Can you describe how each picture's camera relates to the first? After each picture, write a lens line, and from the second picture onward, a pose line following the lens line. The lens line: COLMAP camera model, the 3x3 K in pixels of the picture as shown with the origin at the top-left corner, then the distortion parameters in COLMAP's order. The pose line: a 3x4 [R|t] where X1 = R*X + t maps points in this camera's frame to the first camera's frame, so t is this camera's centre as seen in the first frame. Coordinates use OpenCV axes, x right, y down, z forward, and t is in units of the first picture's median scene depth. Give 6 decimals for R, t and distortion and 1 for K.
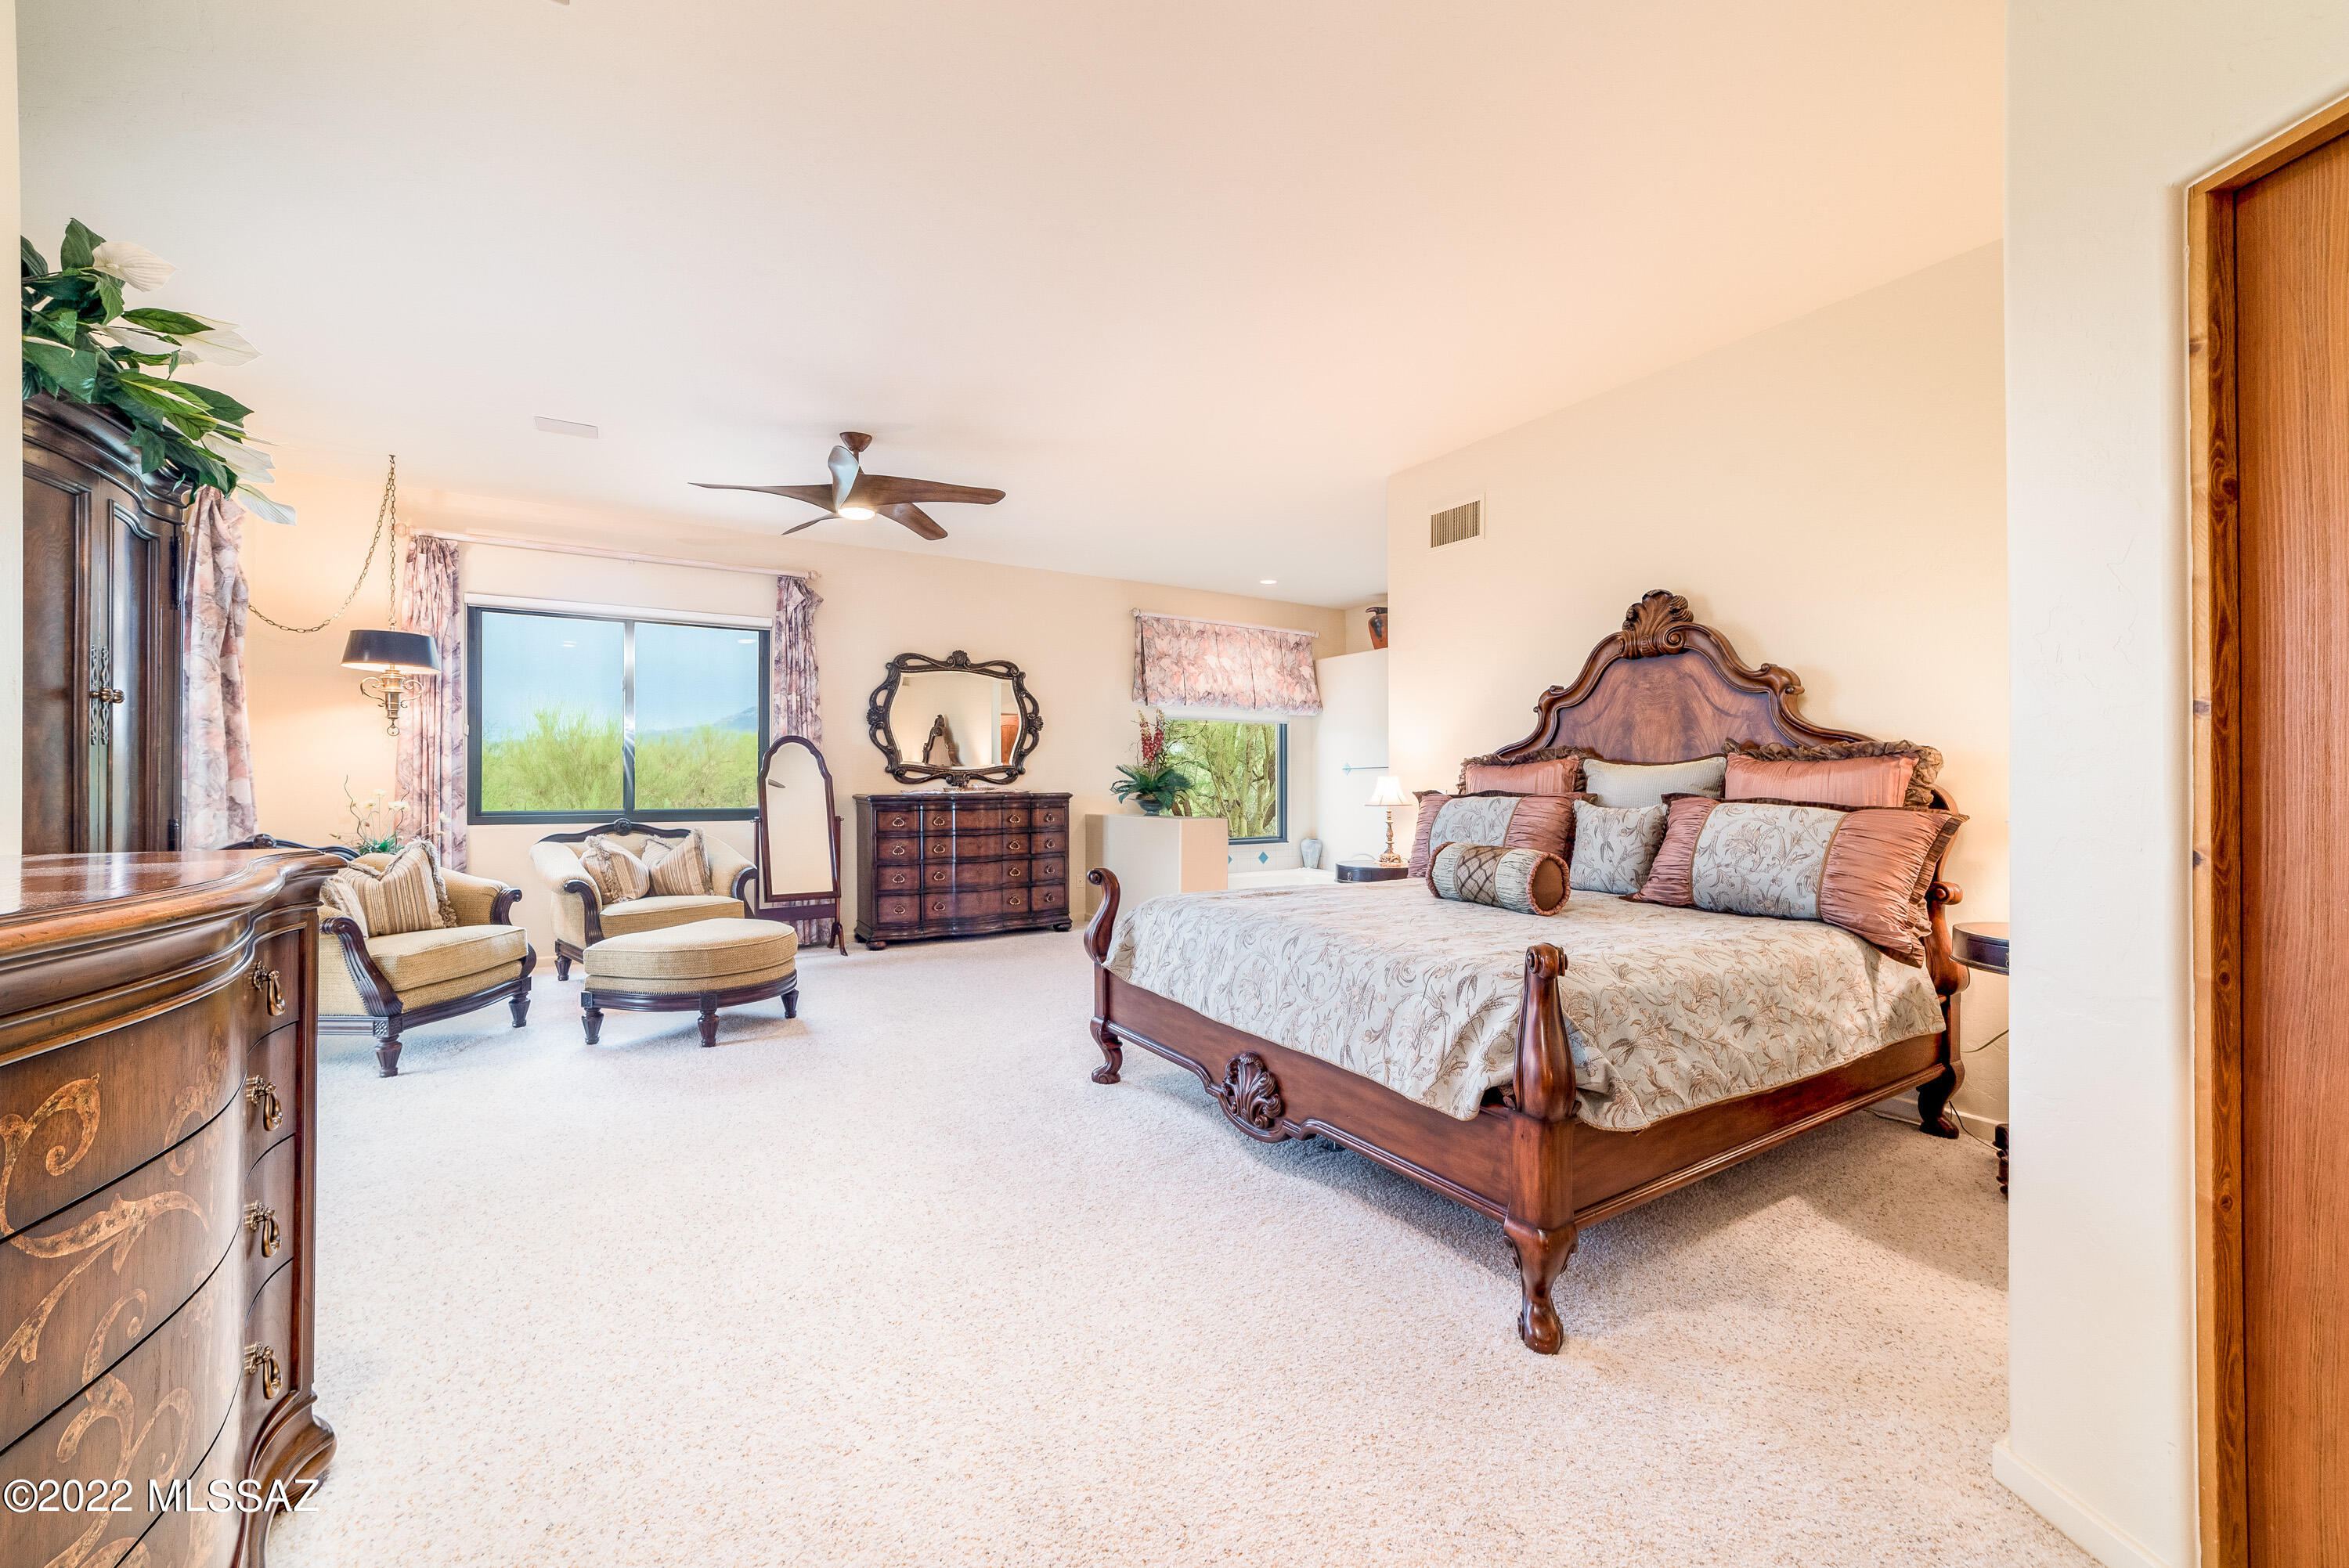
lens RADIAL K [[873.2, 0, 1123.2], [0, 873.2, 783.5], [0, 0, 1]] dist [-0.000338, 0.000092]
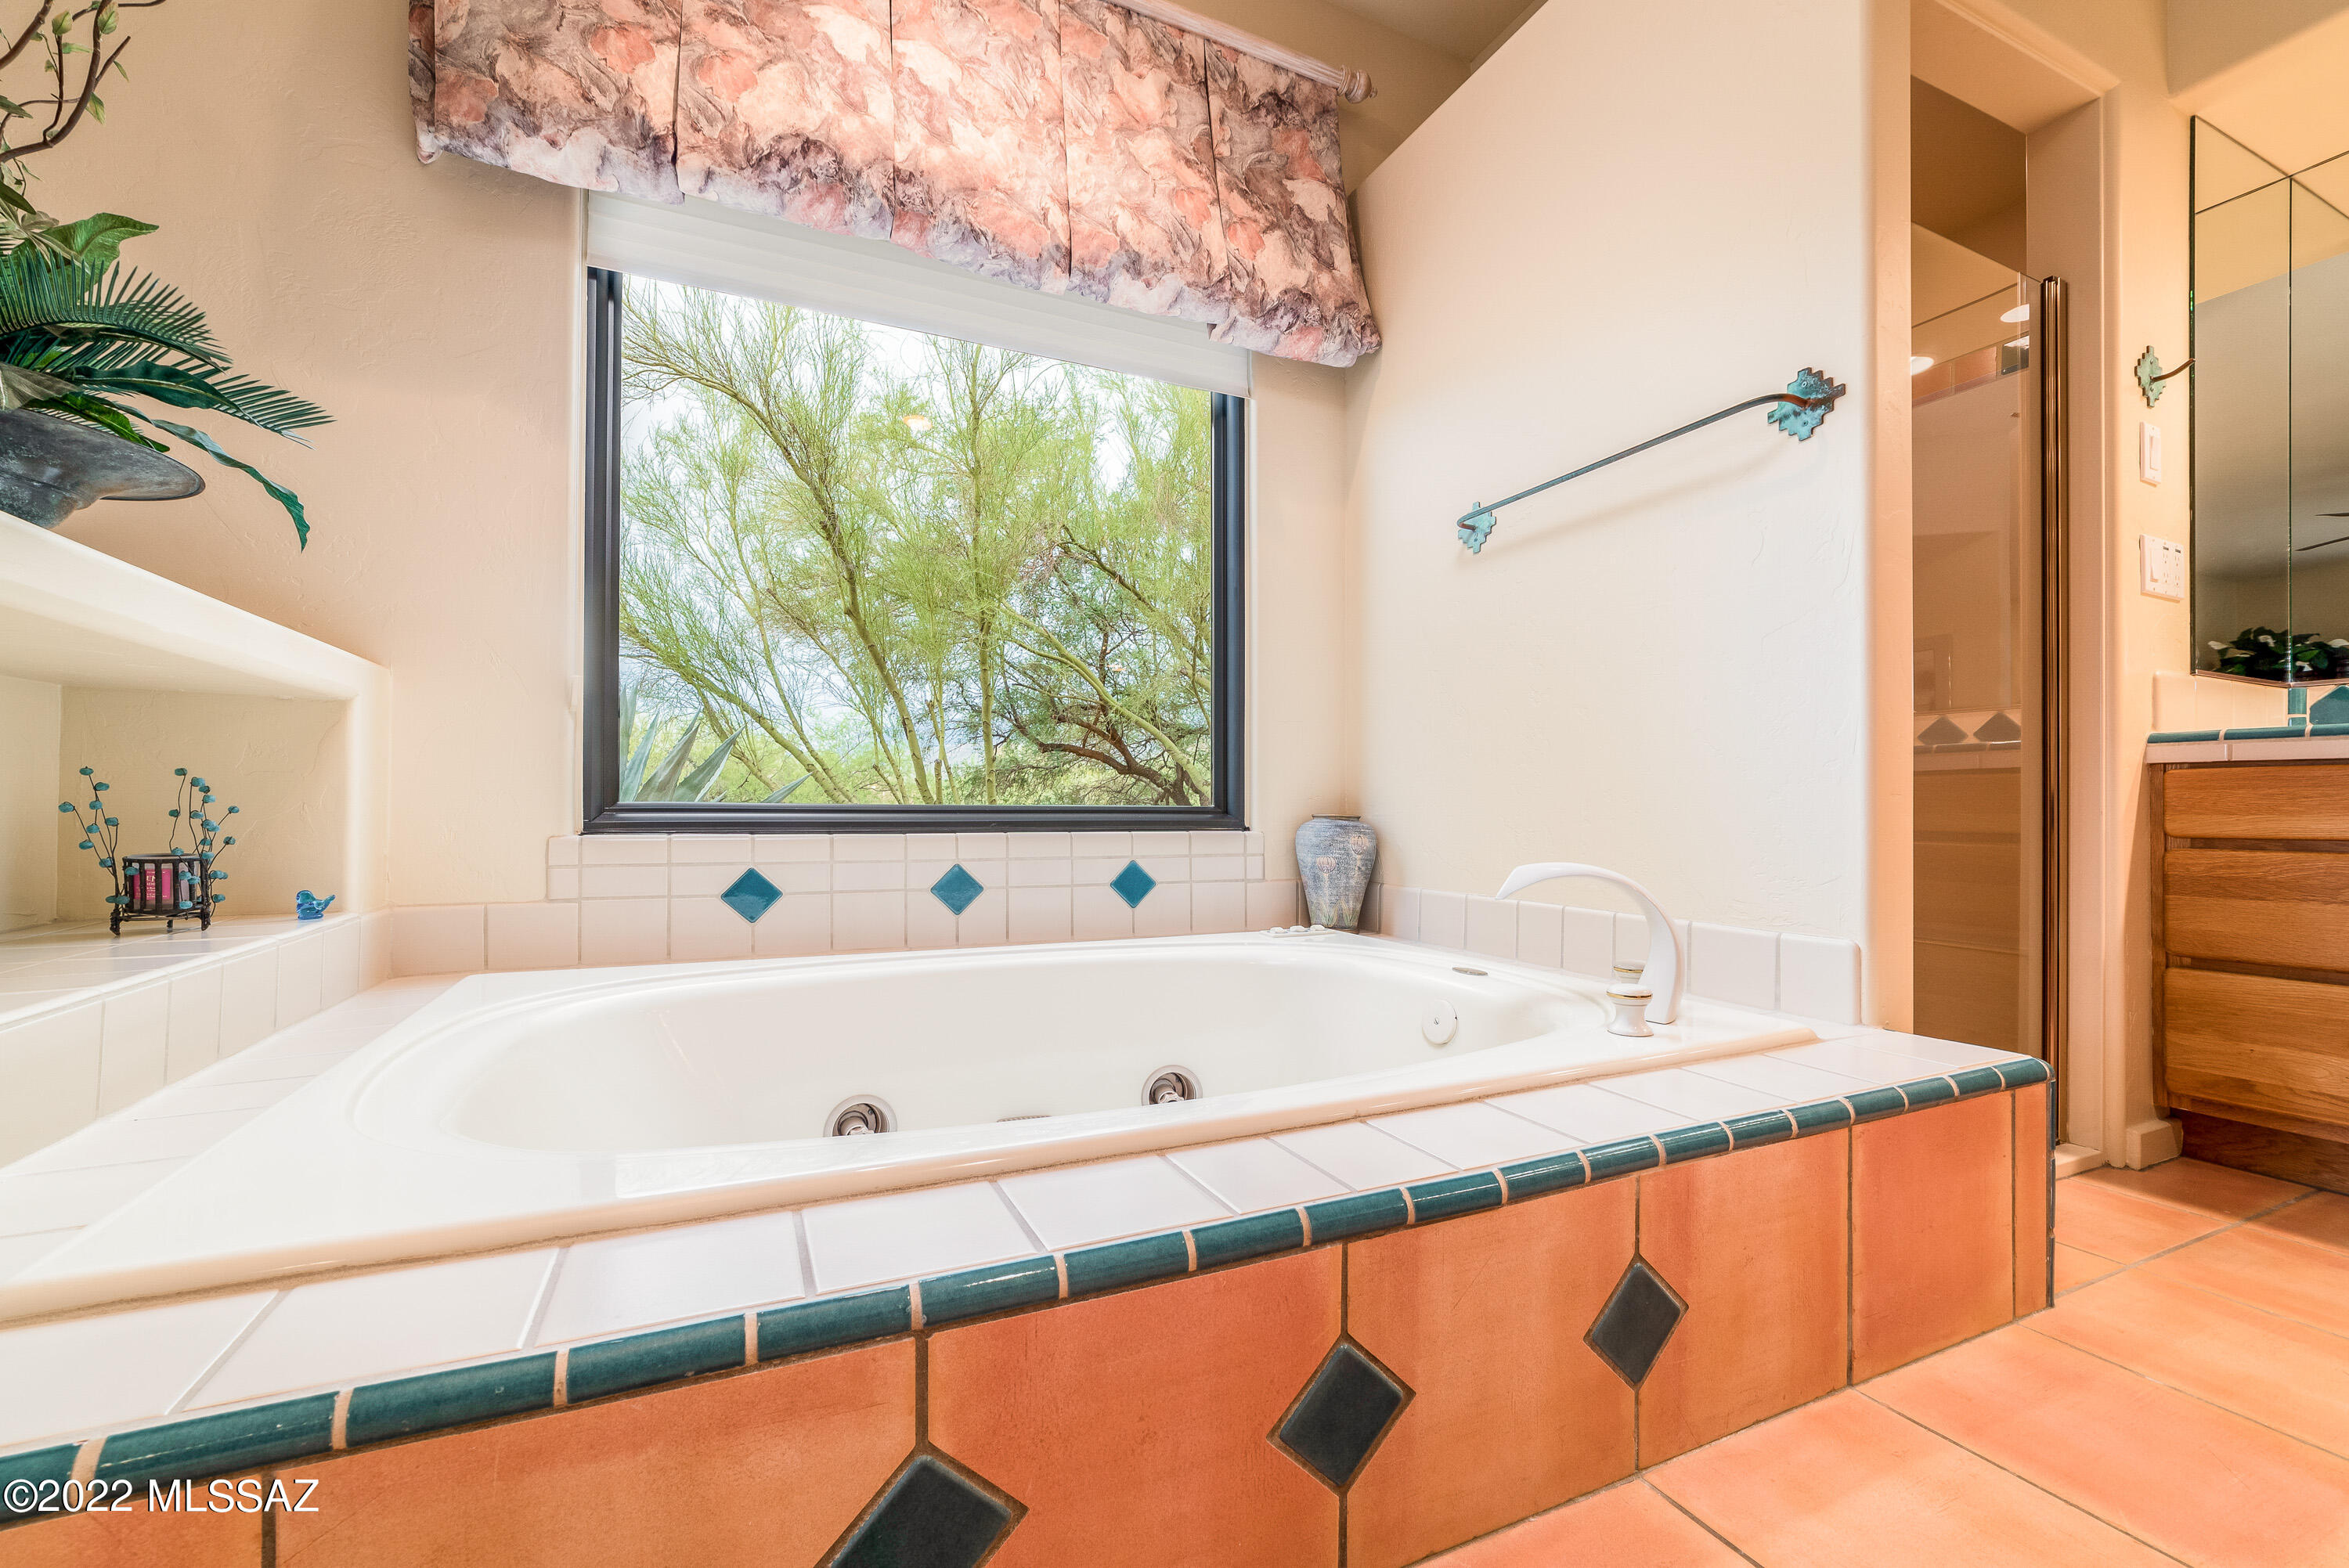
lens RADIAL K [[904.0, 0, 1149.6], [0, 904.0, 784.1], [0, 0, 1]] dist [-0.001711, 0.000307]
pose [[0.990054, -0.000381, -0.140688, 0.257732], [-0.003402, 0.999639, -0.026647, 0.078205], [0.140648, 0.026861, 0.989695, 0.938550]]
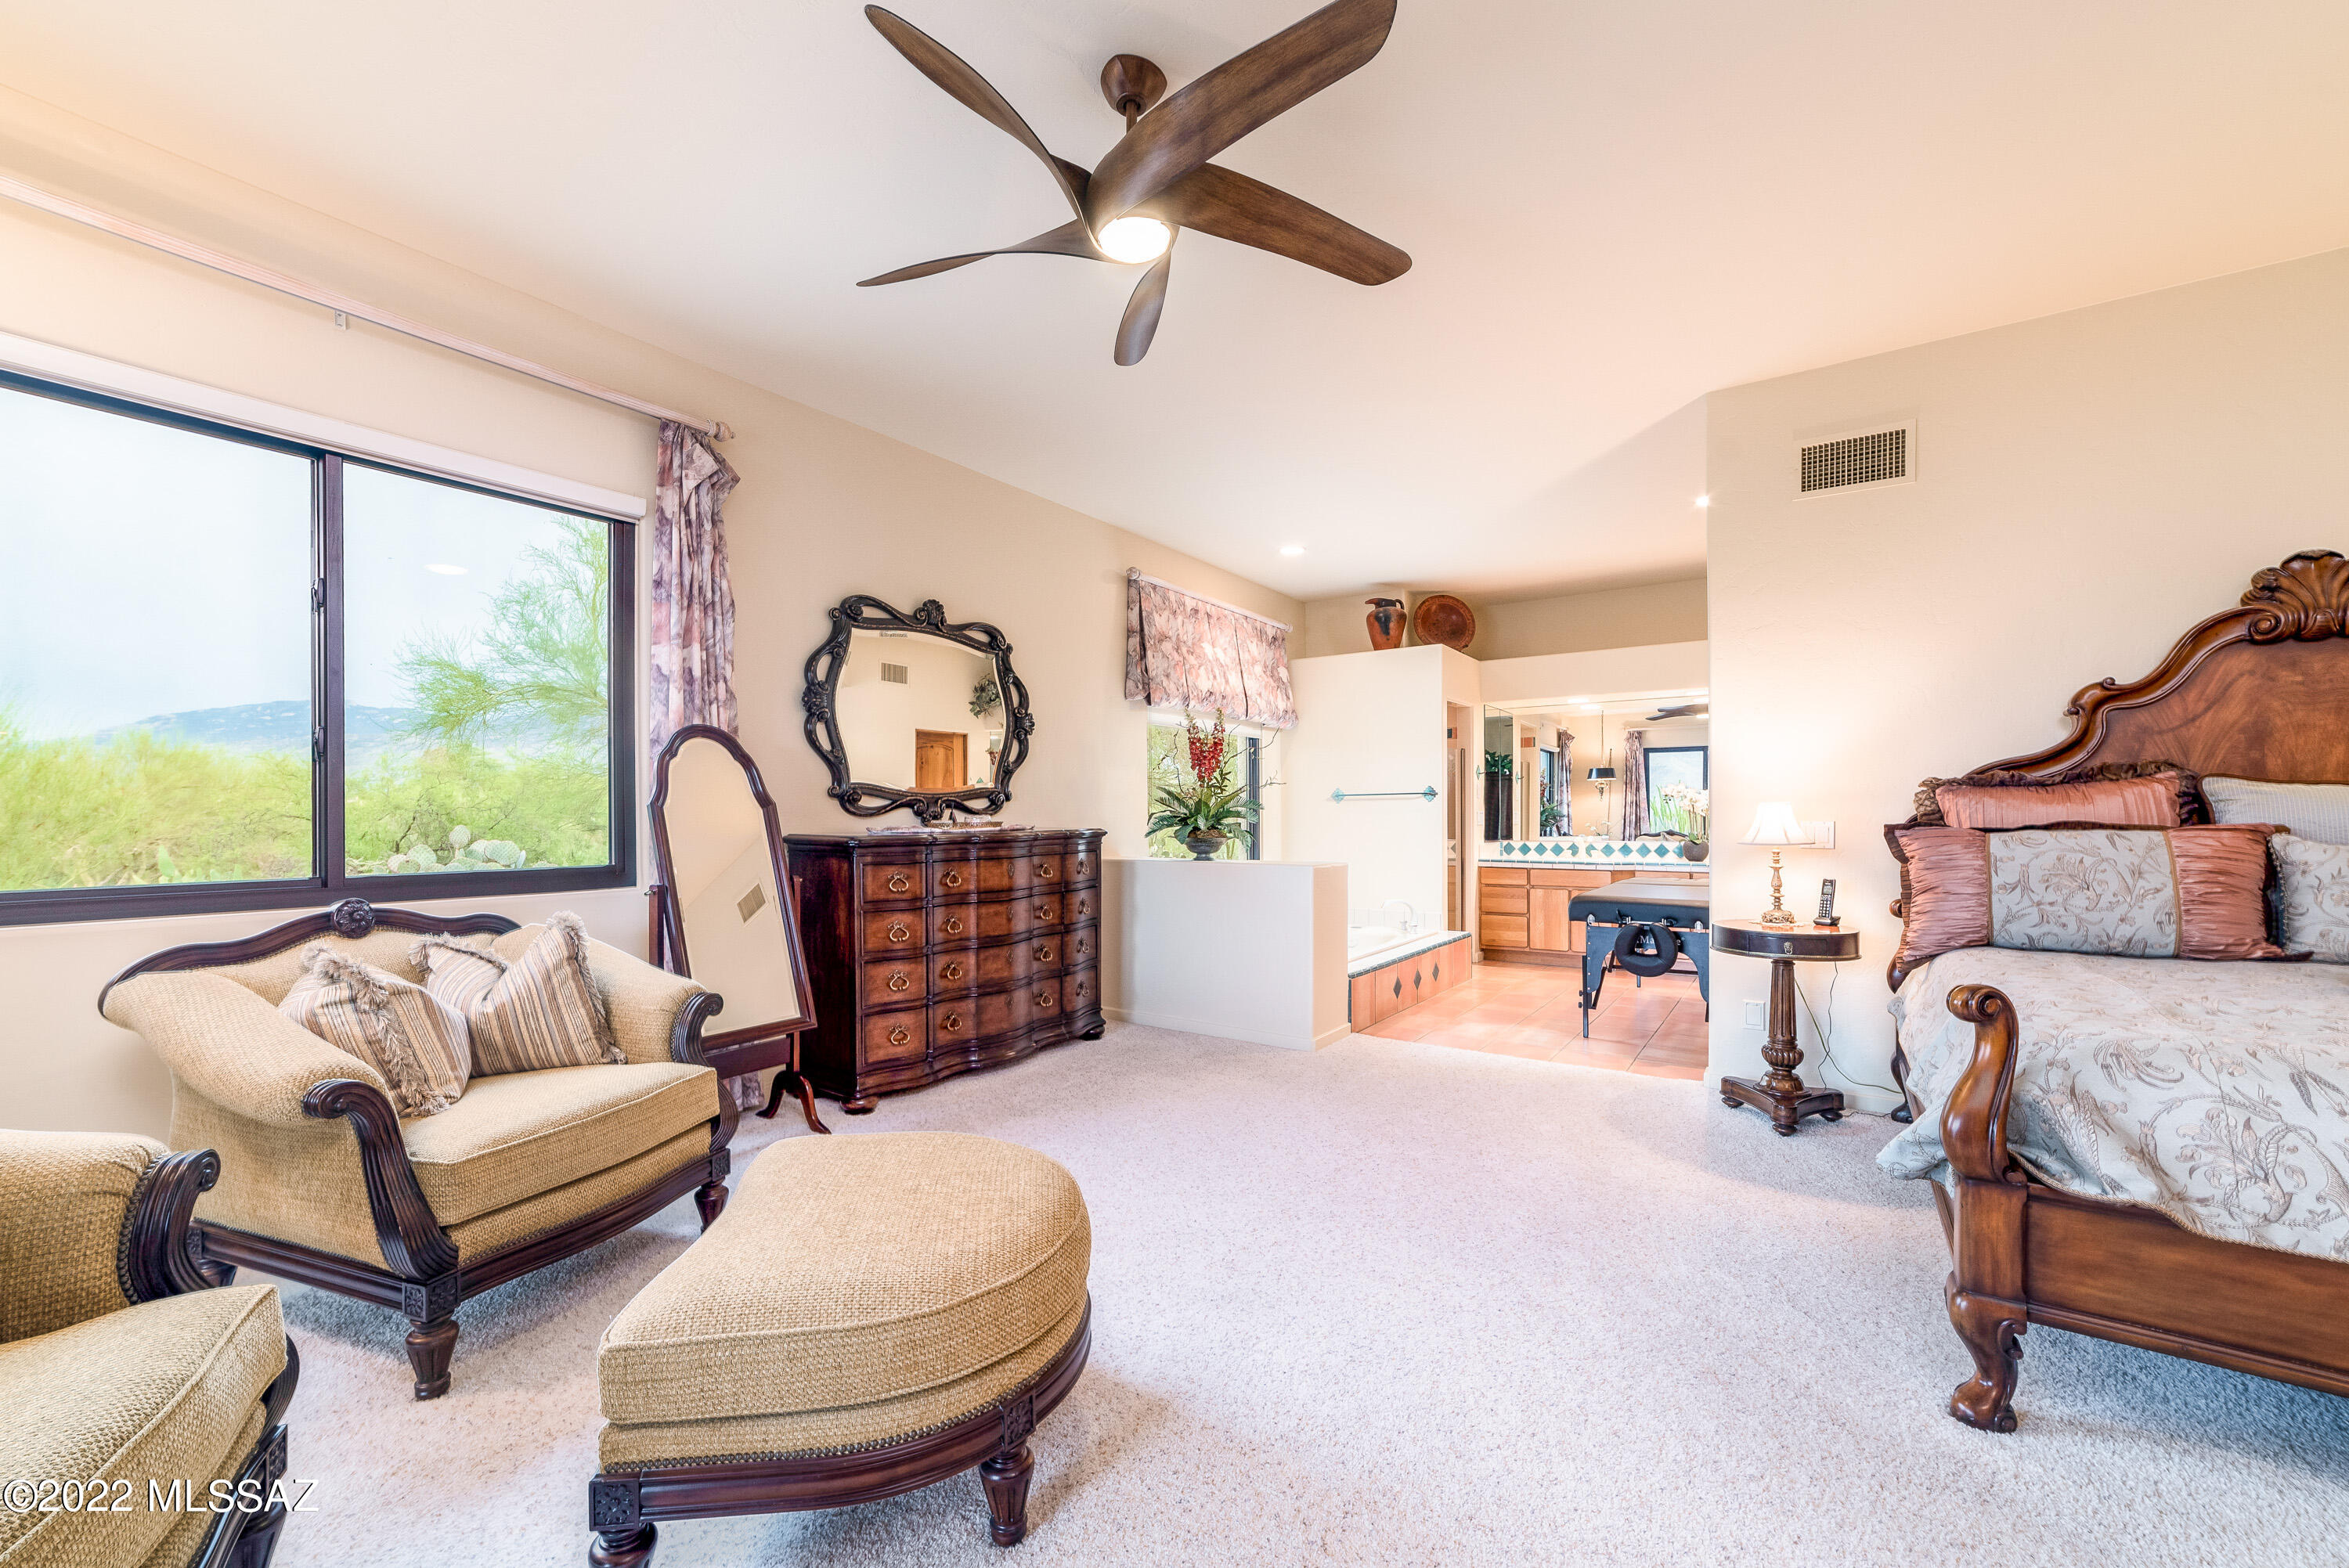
lens RADIAL K [[947.3, 0, 1155.4], [0, 947.3, 811.3], [0, 0, 1]] dist [-0.005836, 0.000520]
pose [[0.911685, -0.003516, 0.410874, -0.329919], [0.005386, 0.999980, -0.003394, 0.000097], [-0.410853, 0.005307, 0.911686, 0.336866]]
